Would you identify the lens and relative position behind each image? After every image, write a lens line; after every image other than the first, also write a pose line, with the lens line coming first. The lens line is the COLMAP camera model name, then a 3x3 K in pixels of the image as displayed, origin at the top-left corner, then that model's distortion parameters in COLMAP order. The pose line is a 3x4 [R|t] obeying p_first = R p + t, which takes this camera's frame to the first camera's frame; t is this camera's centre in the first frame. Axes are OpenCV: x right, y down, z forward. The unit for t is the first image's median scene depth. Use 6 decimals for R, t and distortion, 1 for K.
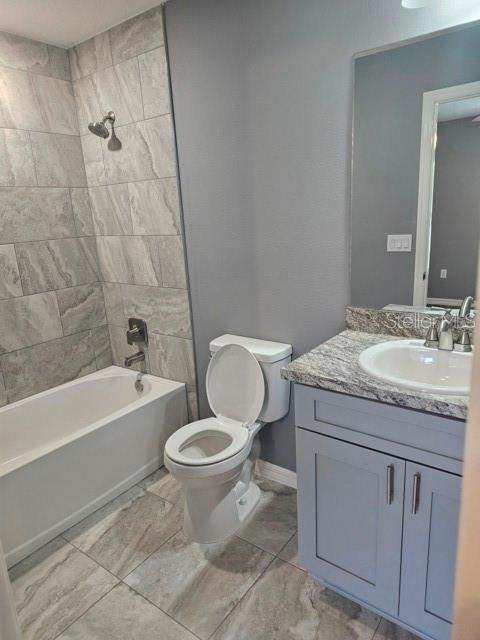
lens RADIAL K [[426.5, 0, 235.2], [0, 426.5, 320.2], [0, 0, 1]] dist [0.058925, -0.045144]
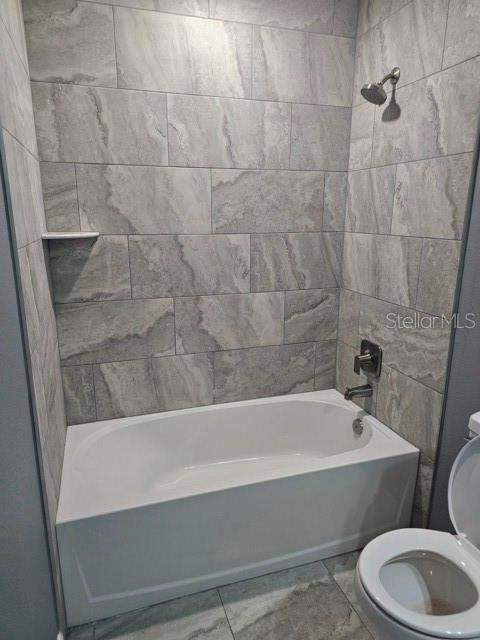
lens RADIAL K [[426.5, 0, 235.2], [0, 426.5, 320.2], [0, 0, 1]] dist [0.058925, -0.045144]
pose [[0.816938, 0.196631, -0.542171, -0.021712], [-0.189397, 0.979415, 0.069826, -0.053525], [0.544740, 0.045642, 0.837362, 0.231967]]
